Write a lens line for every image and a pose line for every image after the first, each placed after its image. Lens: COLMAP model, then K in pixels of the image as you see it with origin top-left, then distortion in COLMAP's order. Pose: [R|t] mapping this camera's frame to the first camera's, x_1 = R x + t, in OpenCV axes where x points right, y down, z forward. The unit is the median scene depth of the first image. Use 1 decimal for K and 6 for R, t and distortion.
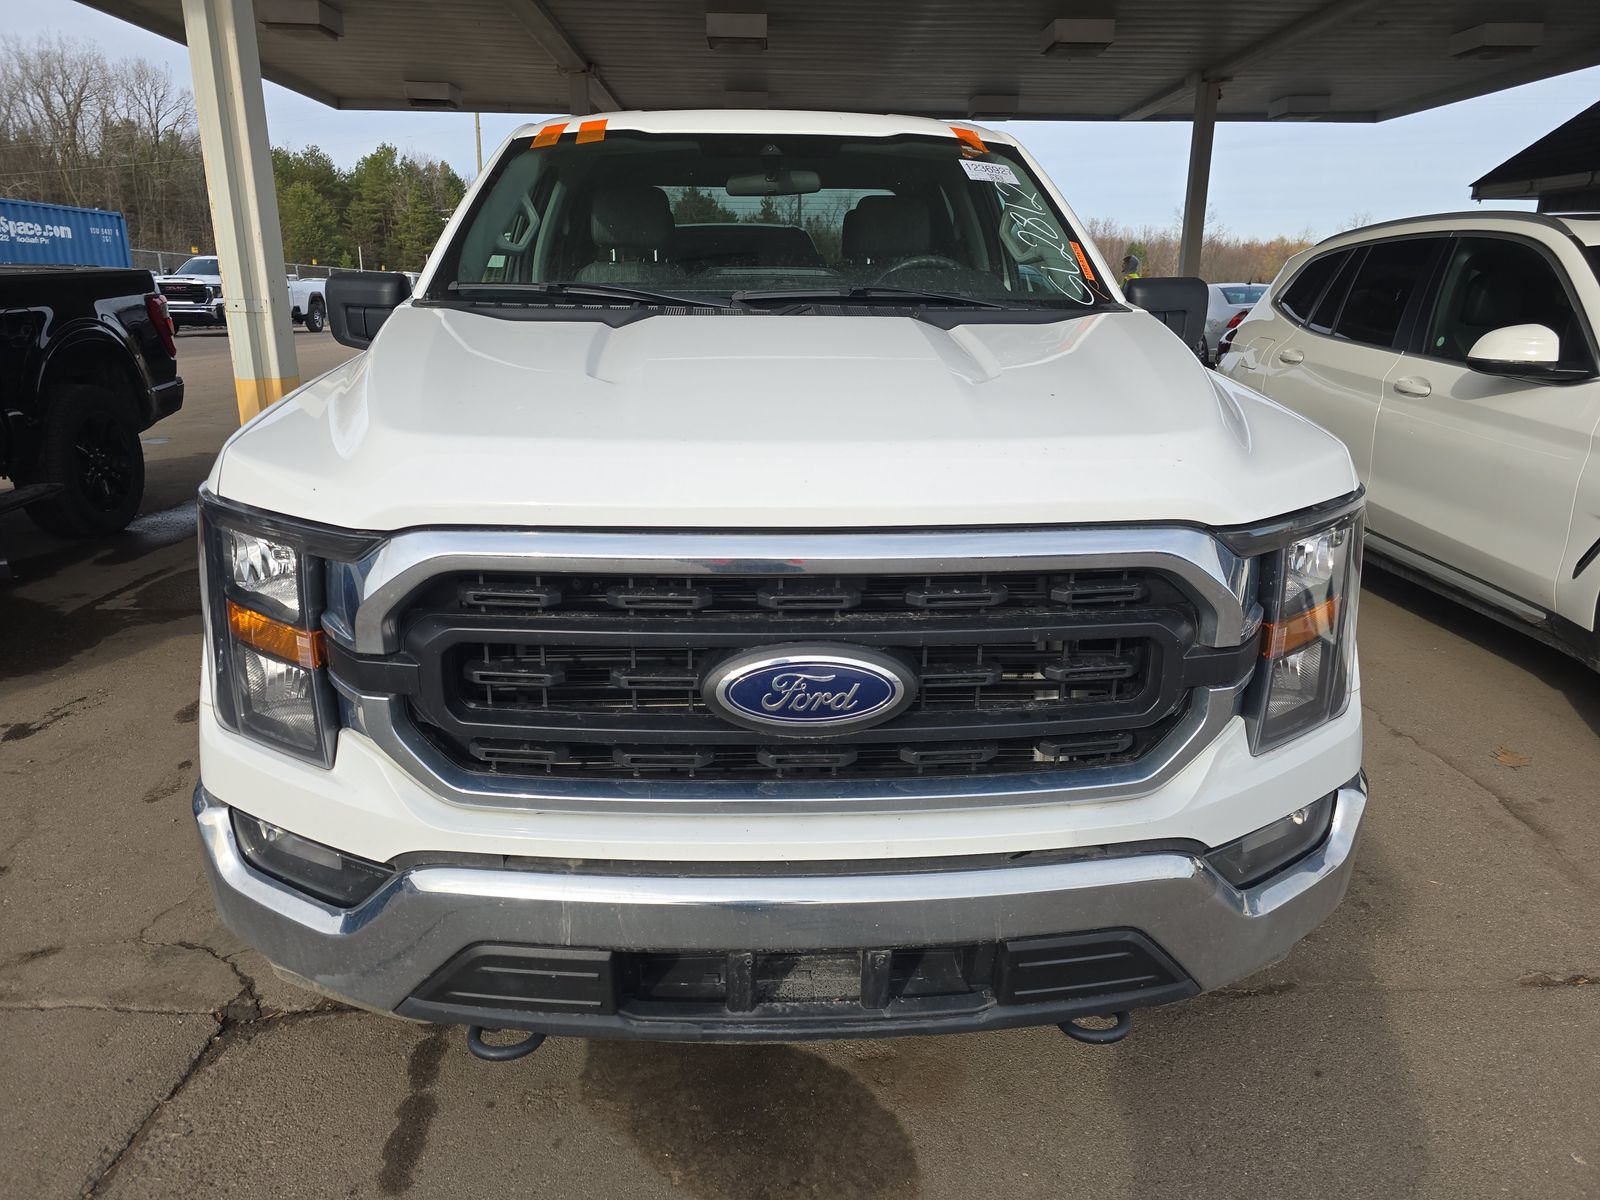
lens RADIAL K [[1069.3, 0, 802.1], [0, 1069.3, 596.2], [0, 0, 1]] dist [0.050094, -0.044767]
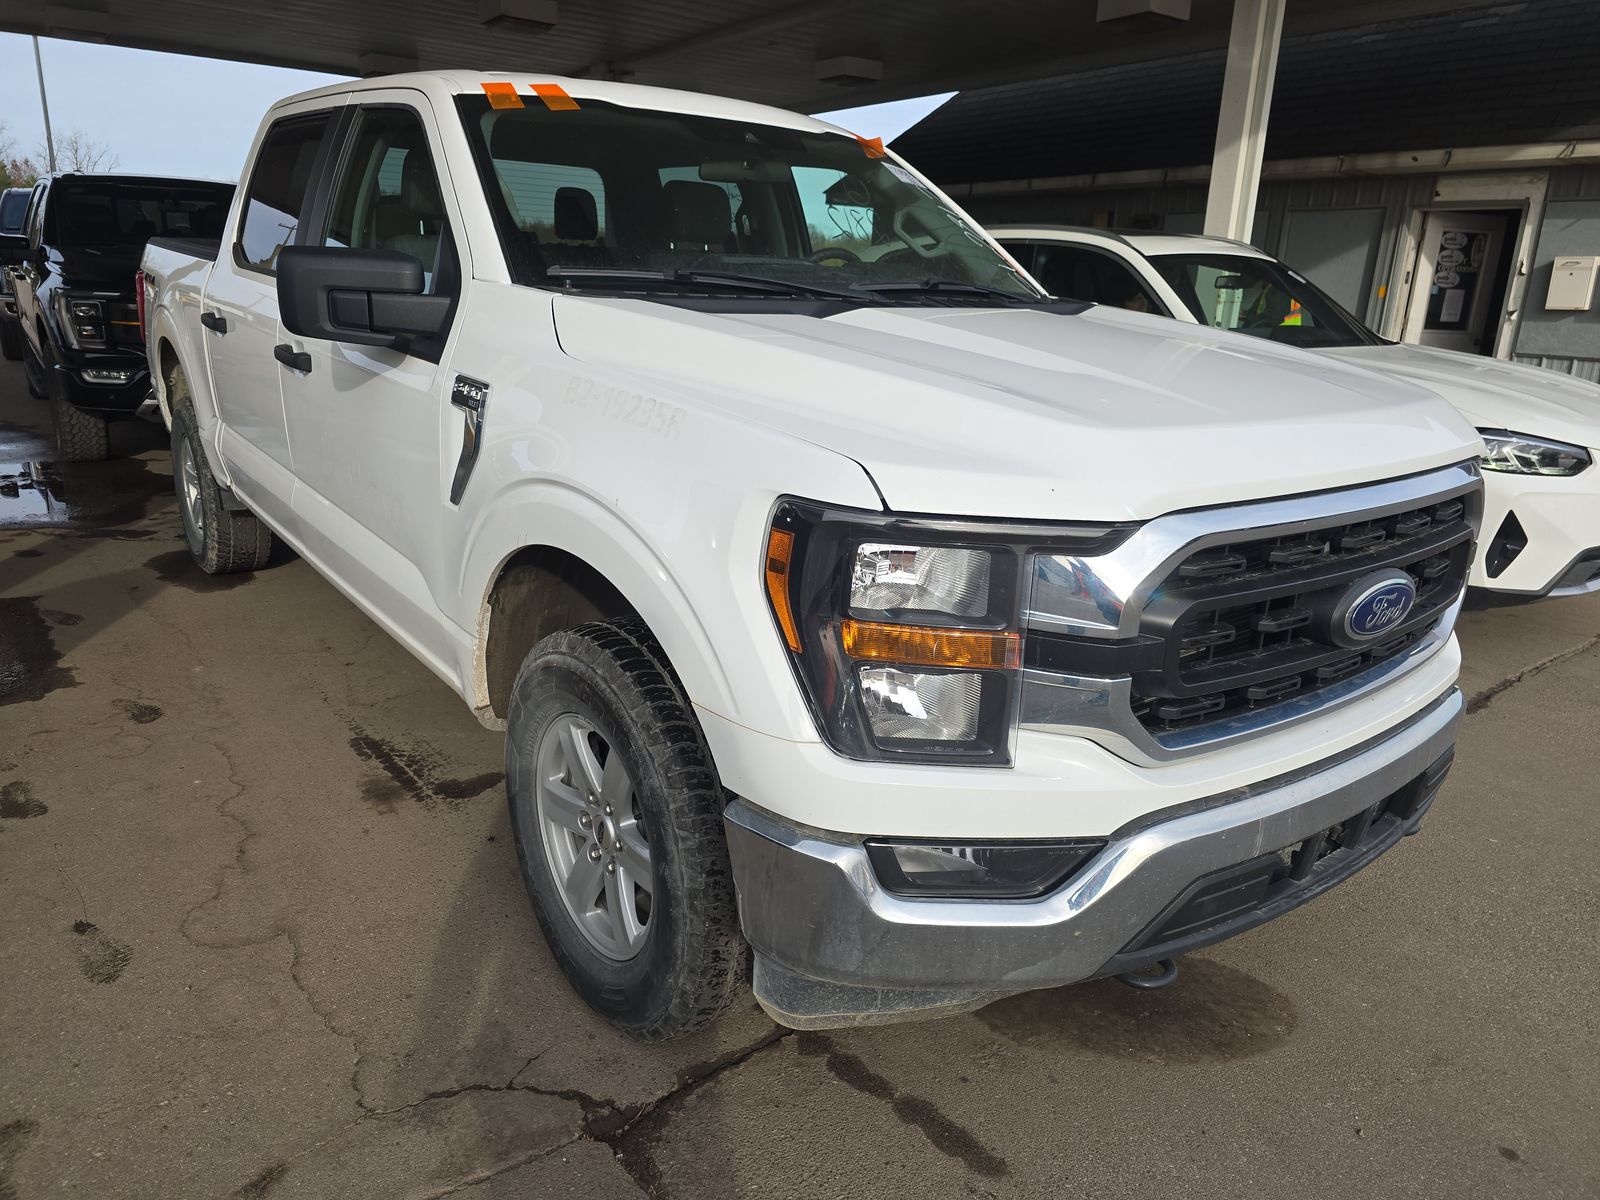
lens RADIAL K [[1069.3, 0, 799.2], [0, 1069.3, 604.1], [0, 0, 1]] dist [0.050094, -0.044767]
pose [[0.817833, -0.148702, 0.555911, -0.663622], [0.133355, 0.988713, 0.068286, -0.050707], [-0.559791, 0.018287, 0.828432, 0.161991]]
